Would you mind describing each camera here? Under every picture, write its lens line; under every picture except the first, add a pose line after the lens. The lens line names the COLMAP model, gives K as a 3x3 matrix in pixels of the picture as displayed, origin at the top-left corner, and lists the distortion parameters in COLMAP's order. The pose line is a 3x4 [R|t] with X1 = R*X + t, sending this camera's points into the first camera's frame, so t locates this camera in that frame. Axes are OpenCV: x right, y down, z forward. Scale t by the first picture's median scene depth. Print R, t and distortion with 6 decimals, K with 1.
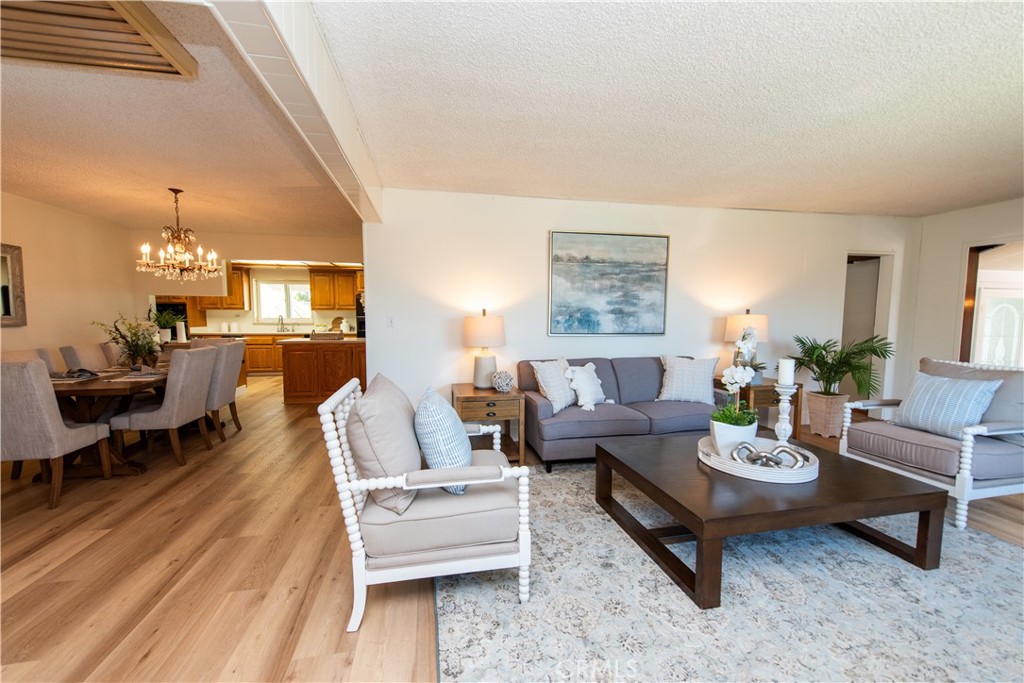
lens RADIAL K [[396.5, 0, 502.8], [0, 396.5, 346.5], [0, 0, 1]] dist [0.010908, -0.002917]
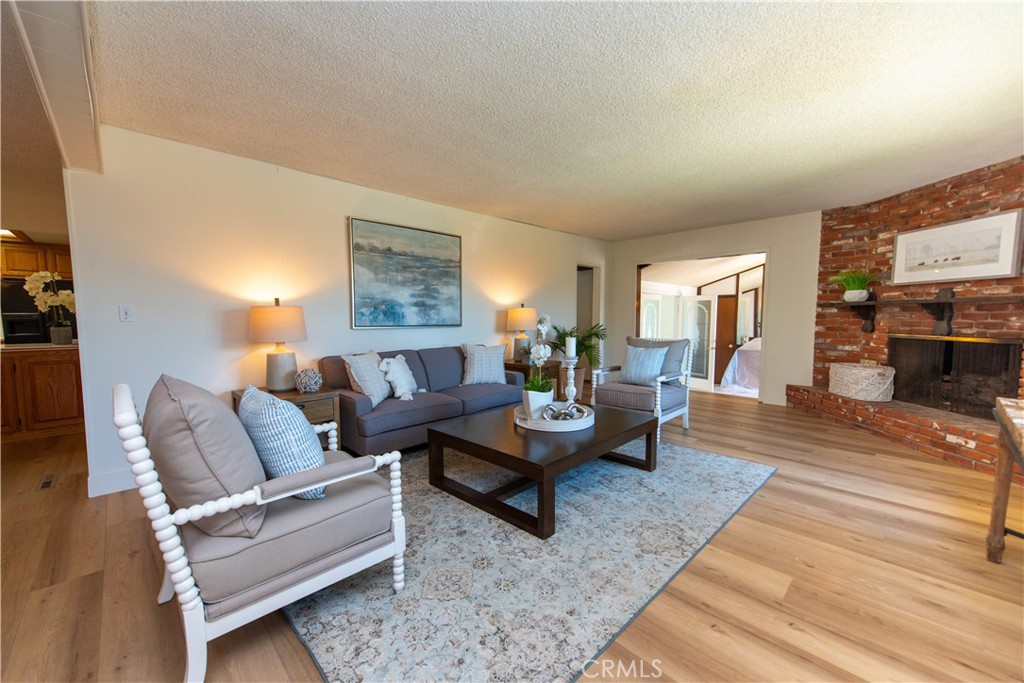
lens RADIAL K [[396.5, 0, 507.5], [0, 396.5, 345.6], [0, 0, 1]] dist [0.010908, -0.002917]
pose [[0.837433, -0.046085, 0.544593, -0.168246], [0.046612, 0.998830, 0.012846, 0.032624], [-0.544549, 0.014627, 0.838602, 0.024077]]
